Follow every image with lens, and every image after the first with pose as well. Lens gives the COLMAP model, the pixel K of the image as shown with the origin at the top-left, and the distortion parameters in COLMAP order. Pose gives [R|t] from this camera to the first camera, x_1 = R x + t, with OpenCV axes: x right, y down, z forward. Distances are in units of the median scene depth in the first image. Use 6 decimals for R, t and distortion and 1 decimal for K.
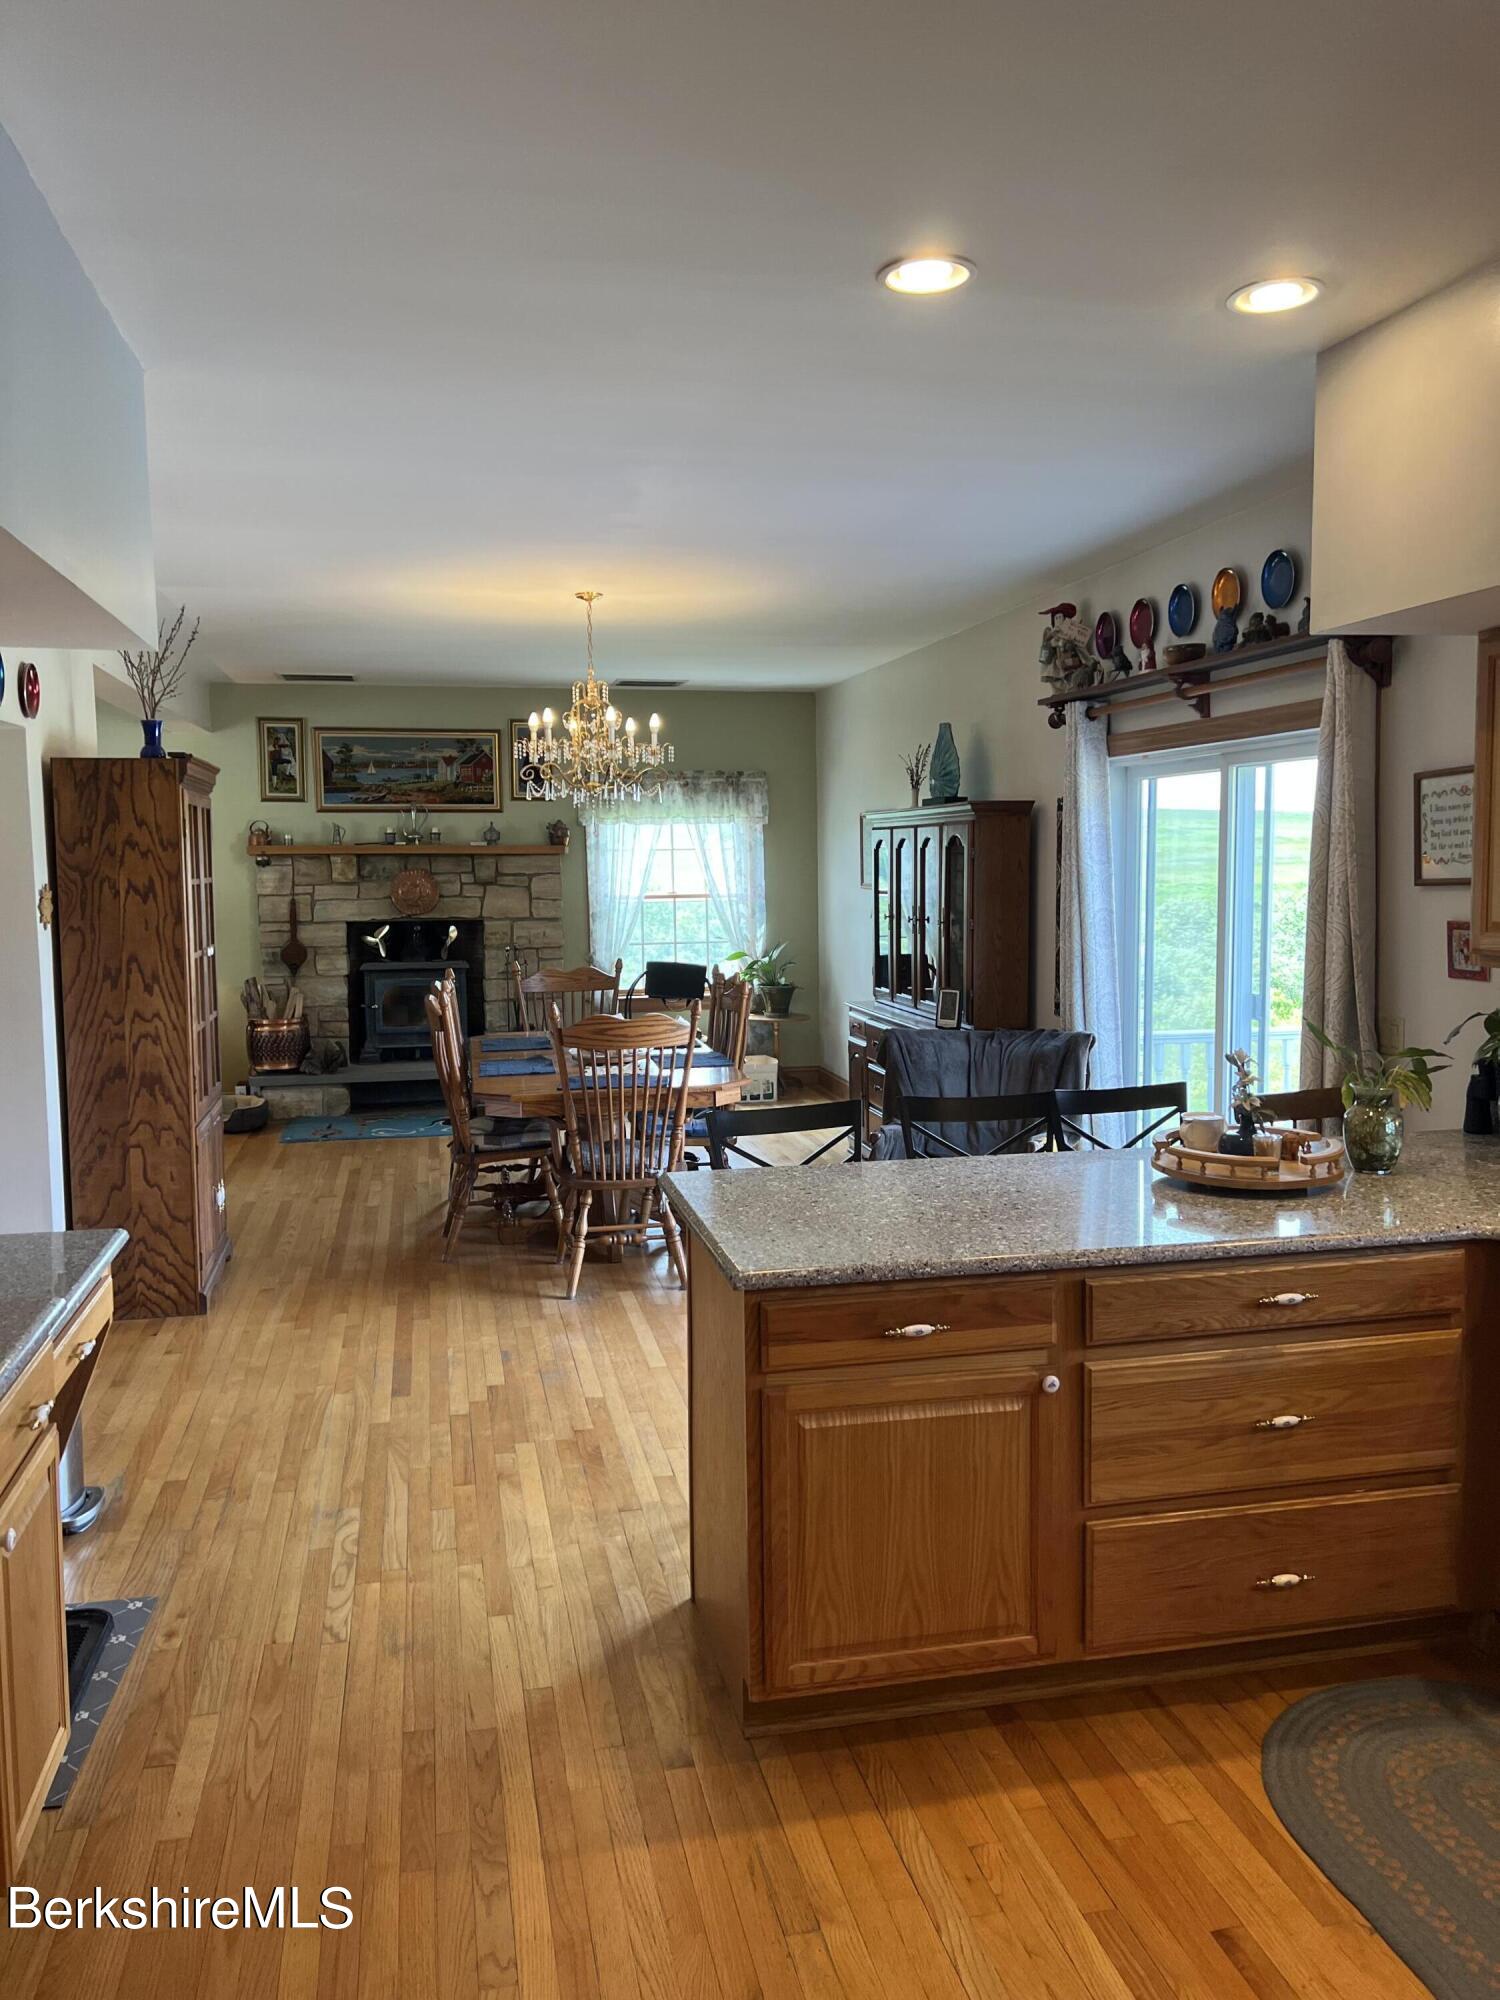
lens RADIAL K [[1491.5, 0, 782.4], [0, 1491.5, 1001.5], [0, 0, 1]] dist [0.052886, -0.046271]
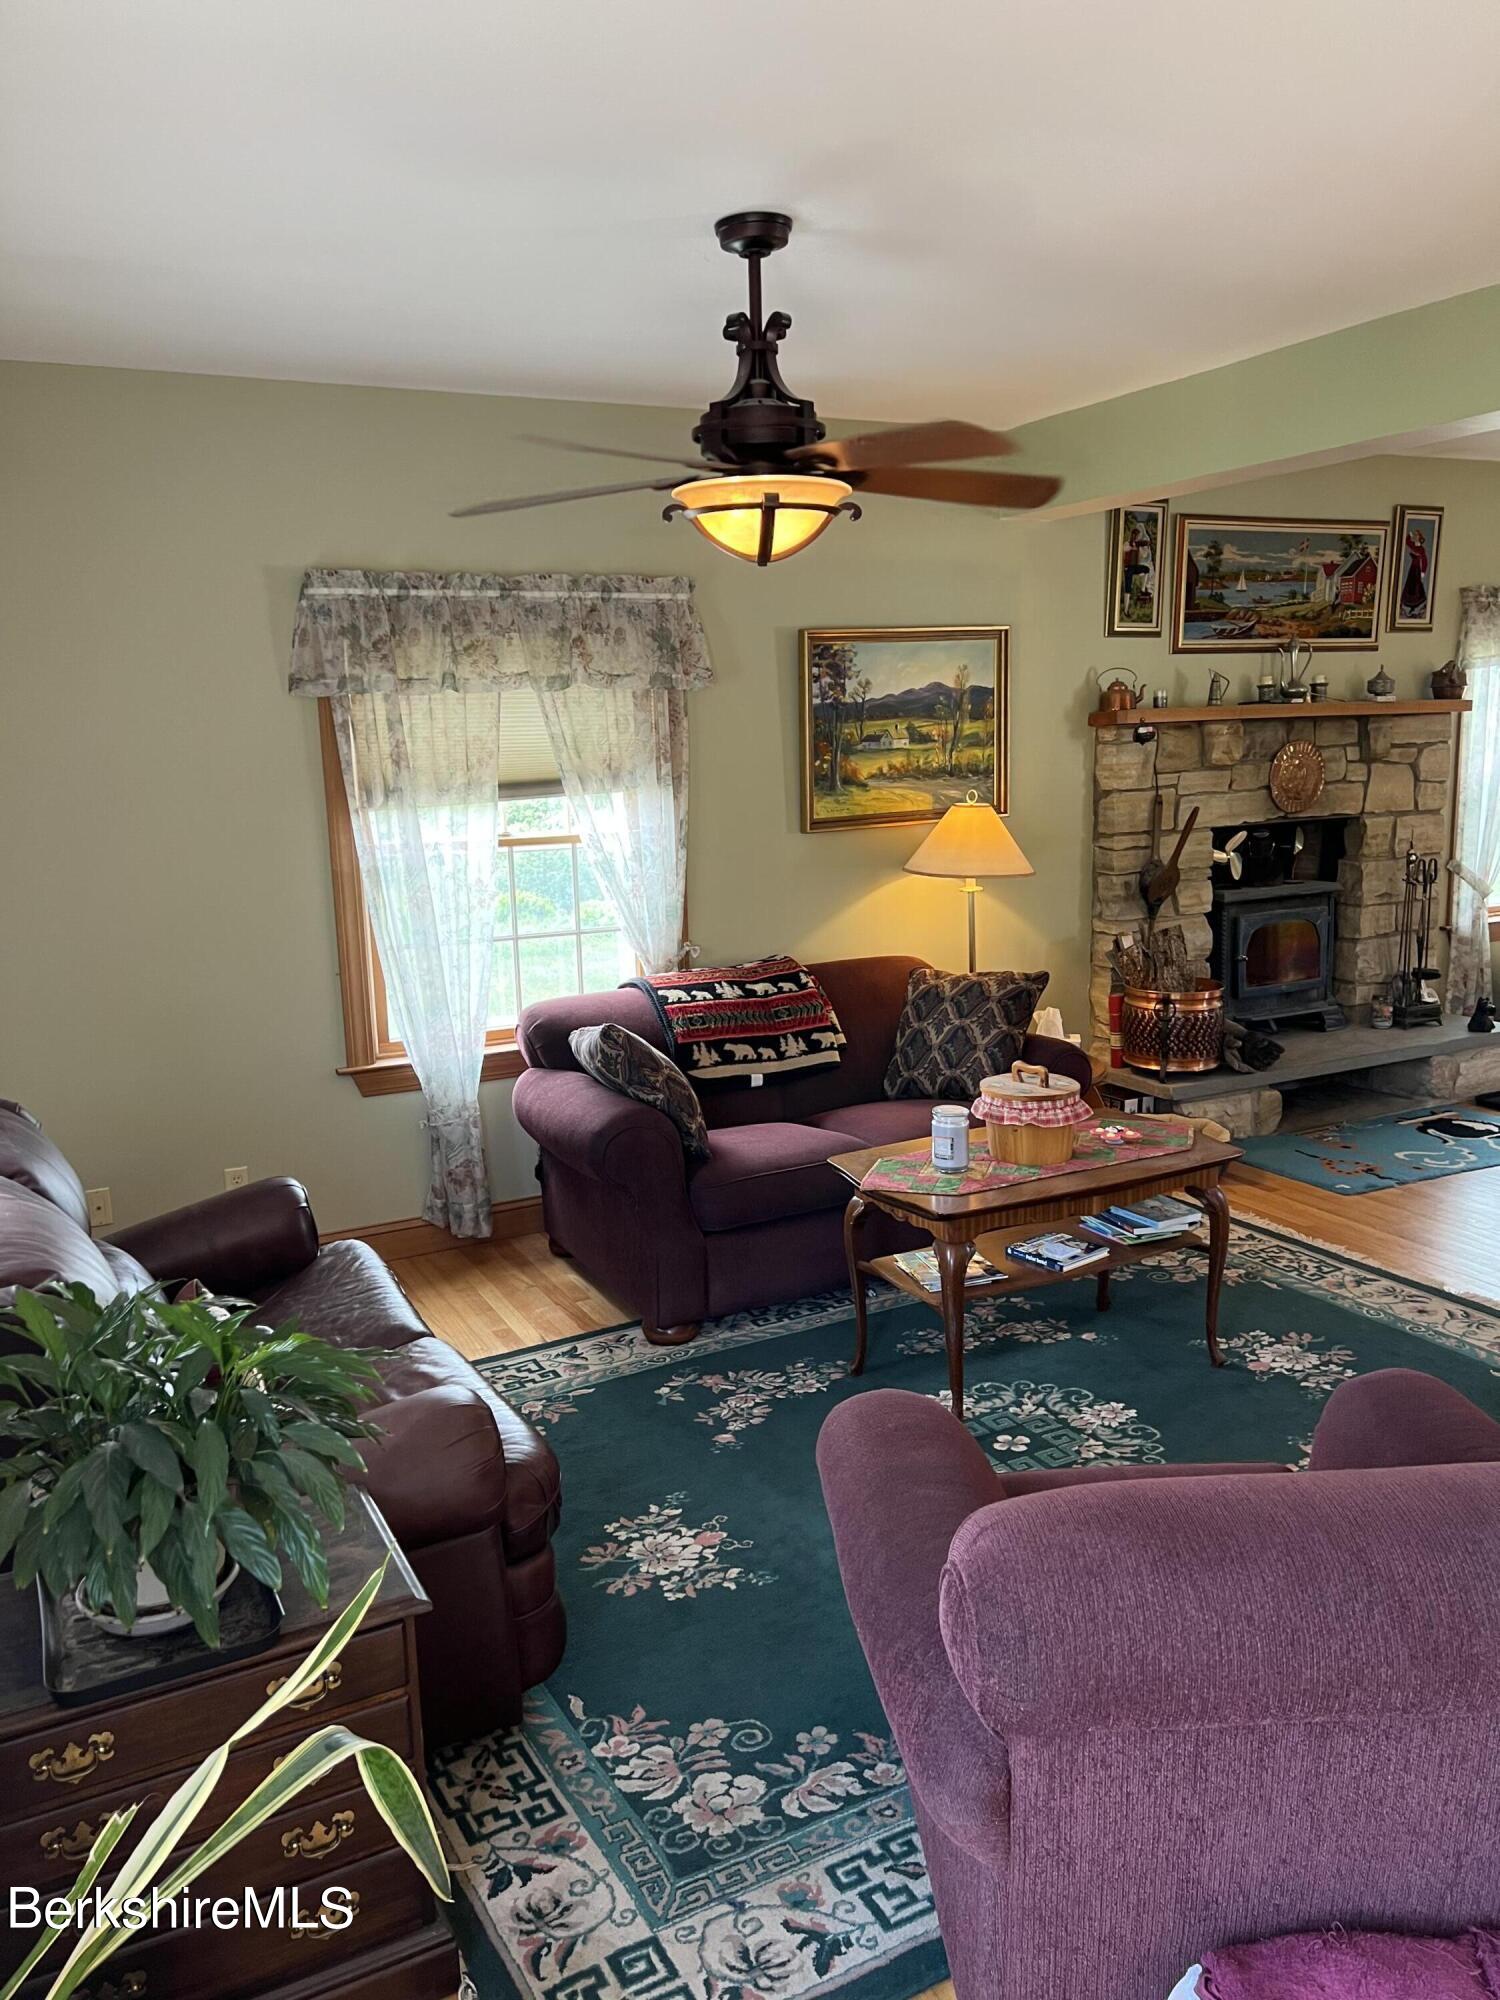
lens RADIAL K [[1491.5, 0, 758.0], [0, 1491.5, 1007.4], [0, 0, 1]] dist [0.052886, -0.046271]
pose [[0.969420, -0.070730, 0.234993, -0.629498], [0.053111, 0.995340, 0.080489, -0.038754], [-0.239591, -0.065547, 0.968659, 0.421666]]
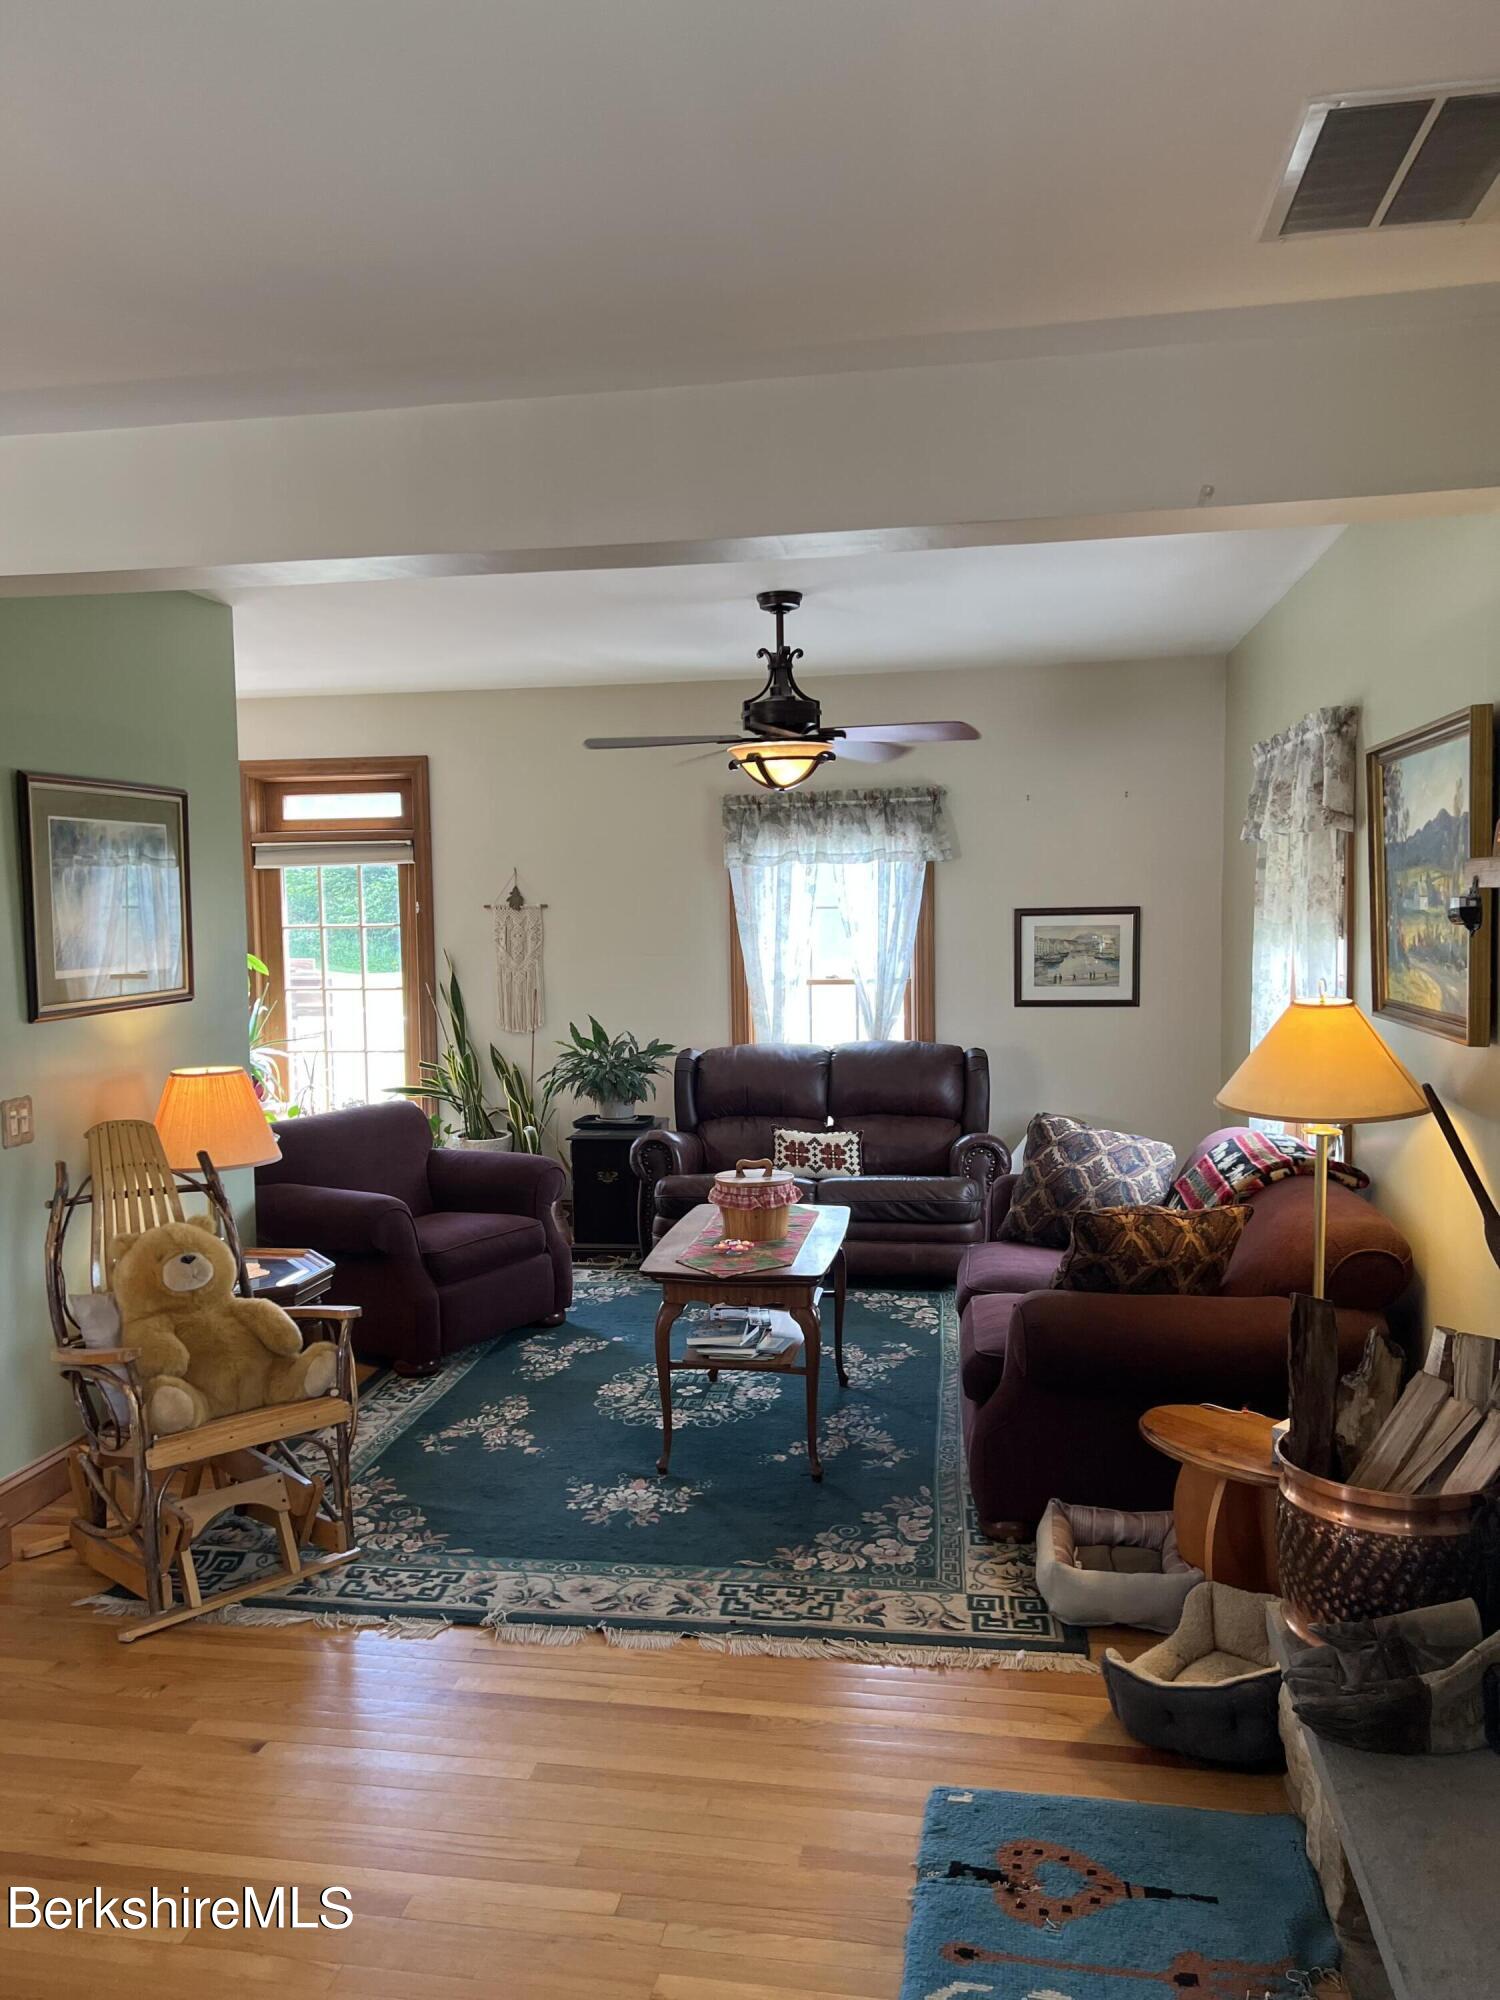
lens RADIAL K [[1491.5, 0, 749.9], [0, 1491.5, 999.0], [0, 0, 1]] dist [0.052886, -0.046271]
pose [[-0.392382, 0.065602, -0.917460, -0.032504], [-0.077294, 0.991574, 0.103958, -0.092092], [0.916549, 0.111705, -0.384005, 0.954978]]
